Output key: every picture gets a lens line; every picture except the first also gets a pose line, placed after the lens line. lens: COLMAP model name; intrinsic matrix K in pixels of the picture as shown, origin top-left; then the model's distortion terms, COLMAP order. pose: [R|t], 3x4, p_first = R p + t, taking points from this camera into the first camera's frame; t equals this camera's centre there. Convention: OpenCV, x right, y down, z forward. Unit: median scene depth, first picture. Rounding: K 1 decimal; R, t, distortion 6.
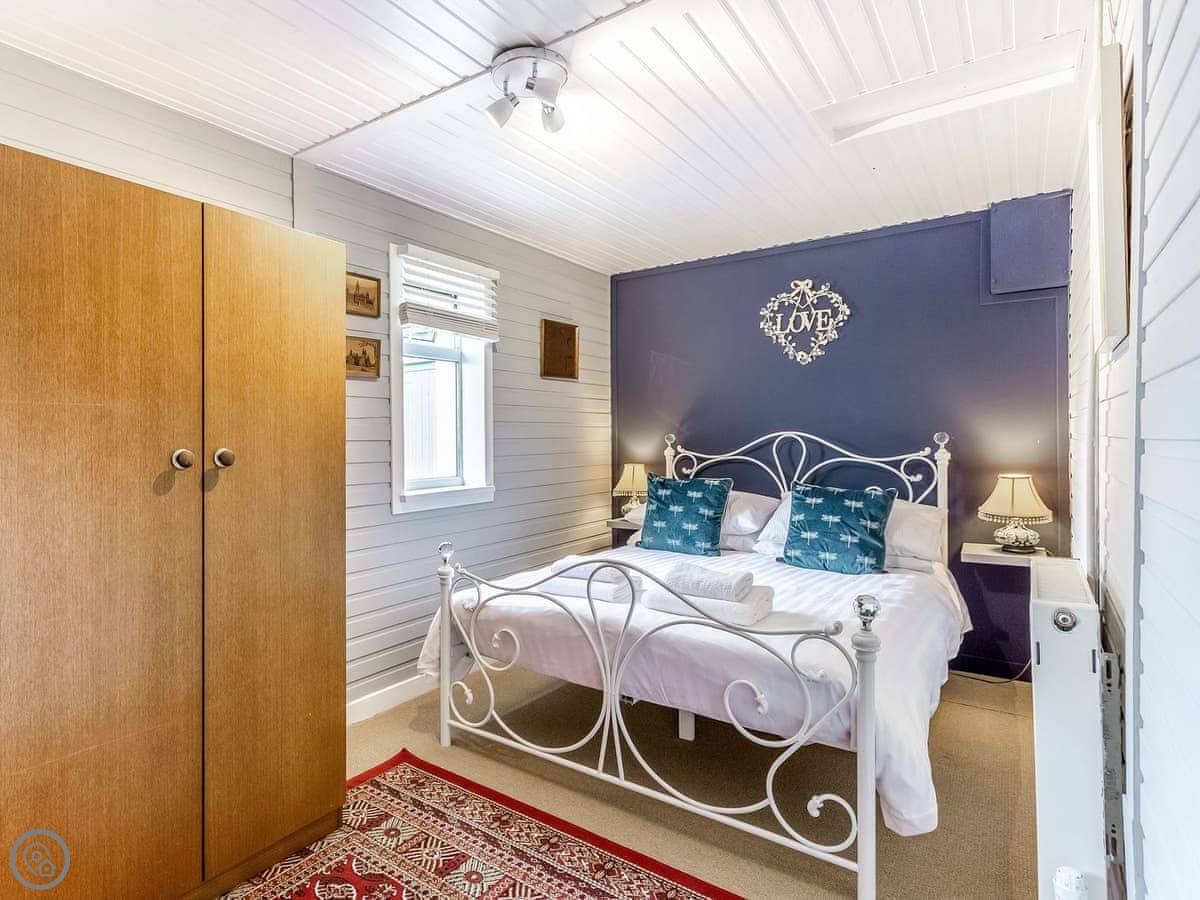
lens RADIAL K [[645.8, 0, 650.8], [0, 645.8, 447.1], [0, 0, 1]] dist [-0.002589, 0.000690]
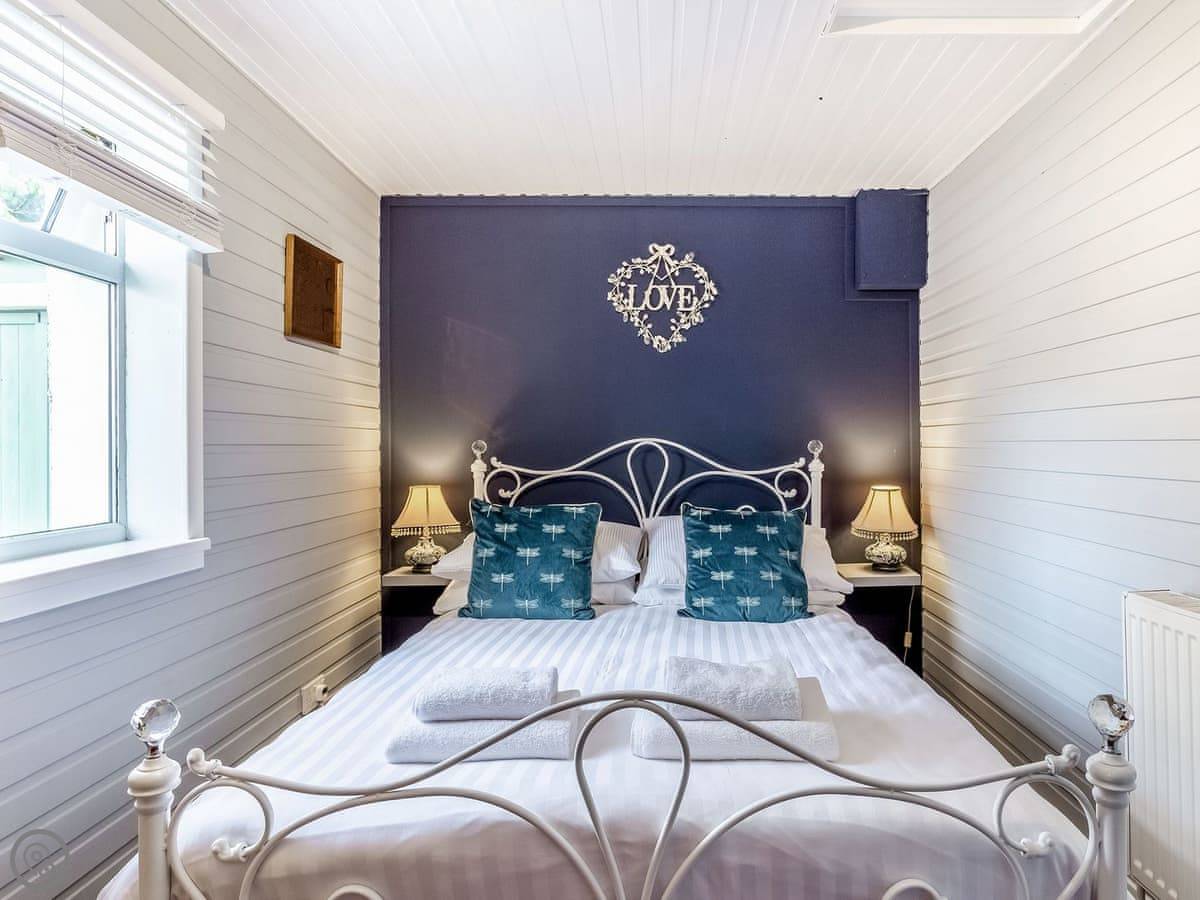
lens RADIAL K [[645.8, 0, 650.8], [0, 645.8, 447.1], [0, 0, 1]] dist [-0.002589, 0.000690]
pose [[0.859916, 0.002703, 0.510429, -0.184931], [0.007515, 0.999811, -0.017954, 0.000650], [-0.510381, 0.019275, 0.859732, 0.359355]]
